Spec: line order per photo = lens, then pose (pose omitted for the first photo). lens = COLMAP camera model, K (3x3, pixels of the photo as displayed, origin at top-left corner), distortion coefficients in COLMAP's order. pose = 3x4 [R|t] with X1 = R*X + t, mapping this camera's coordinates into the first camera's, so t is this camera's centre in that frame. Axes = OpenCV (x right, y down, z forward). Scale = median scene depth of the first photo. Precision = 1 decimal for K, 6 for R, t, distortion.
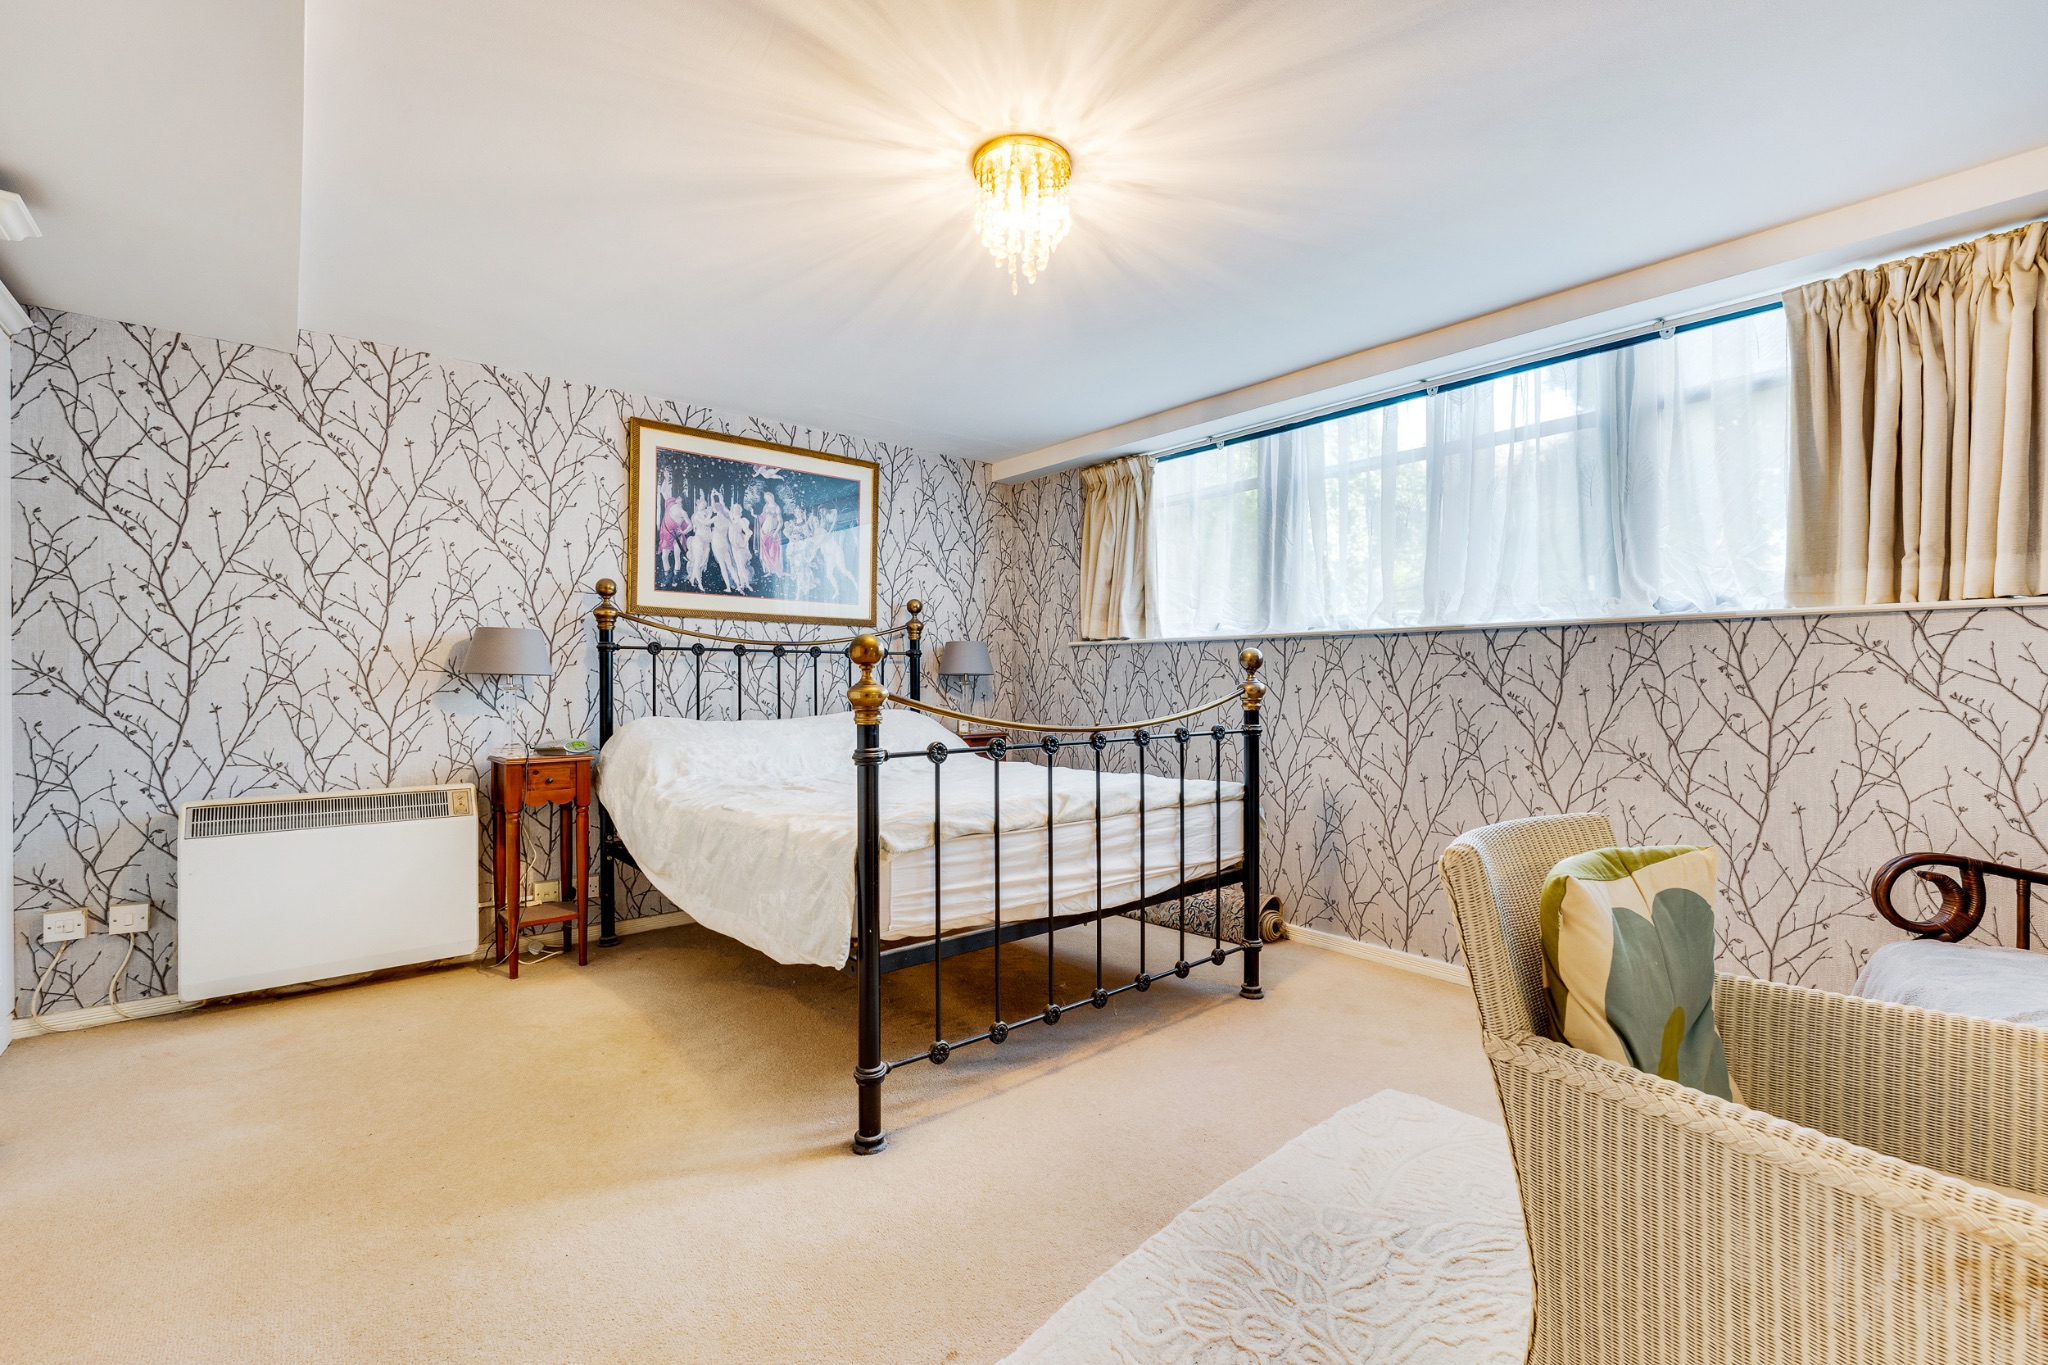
lens RADIAL K [[895.1, 0, 1016.6], [0, 895.1, 689.7], [0, 0, 1]] dist [0.001616, 0.000317]
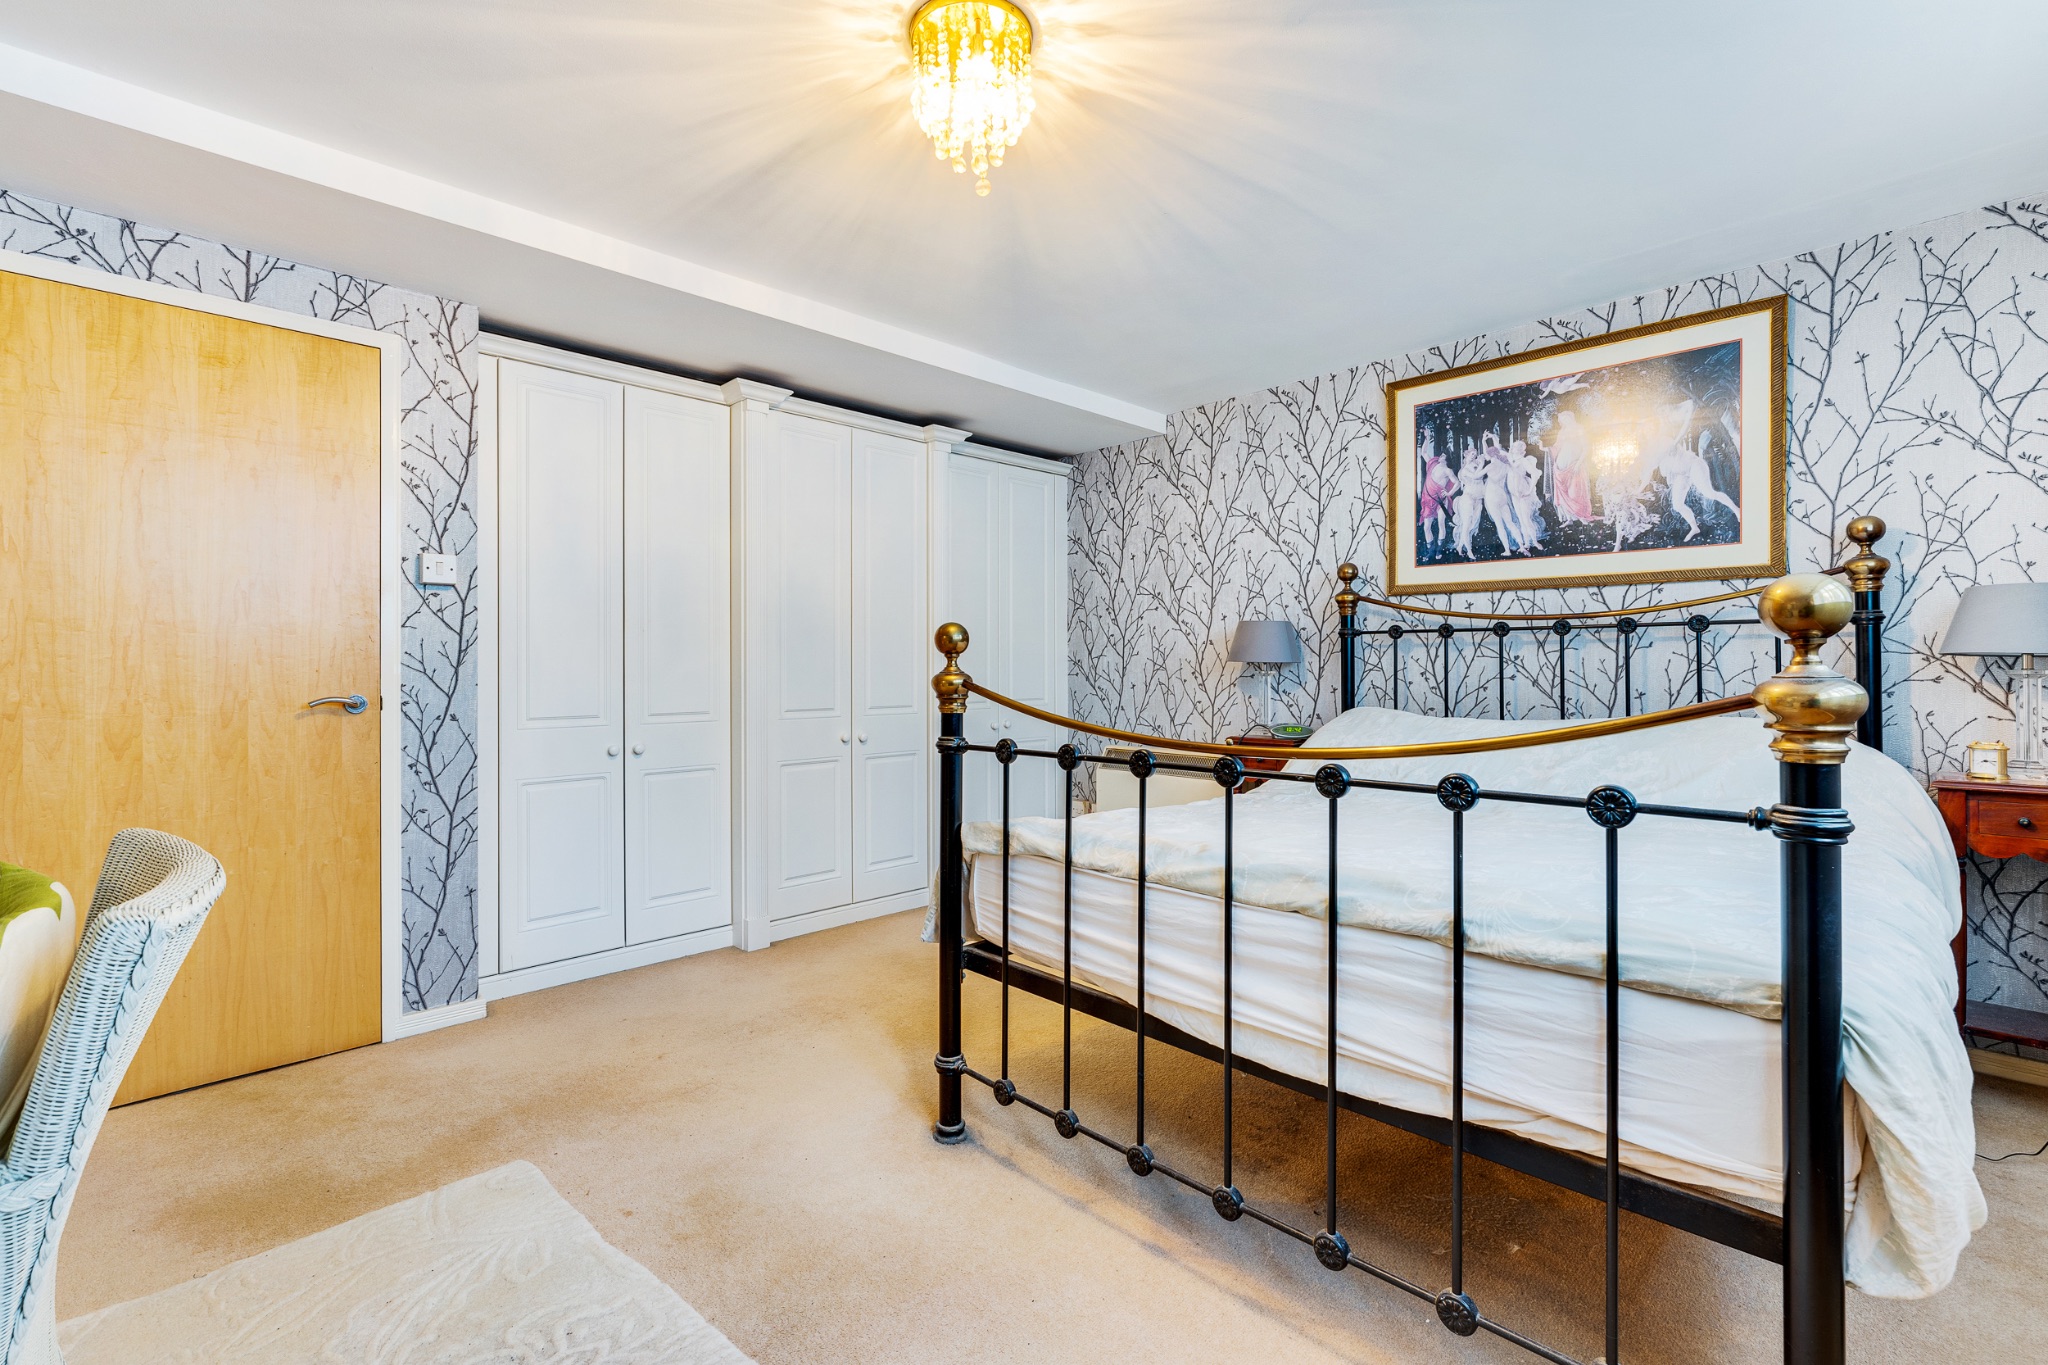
lens RADIAL K [[895.1, 0, 1021.6], [0, 895.1, 661.9], [0, 0, 1]] dist [0.001616, 0.000317]
pose [[0.064105, -0.004096, -0.997935, 0.468643], [-0.010177, 0.999937, -0.004758, -0.008117], [0.997891, 0.010461, 0.064060, 0.562637]]
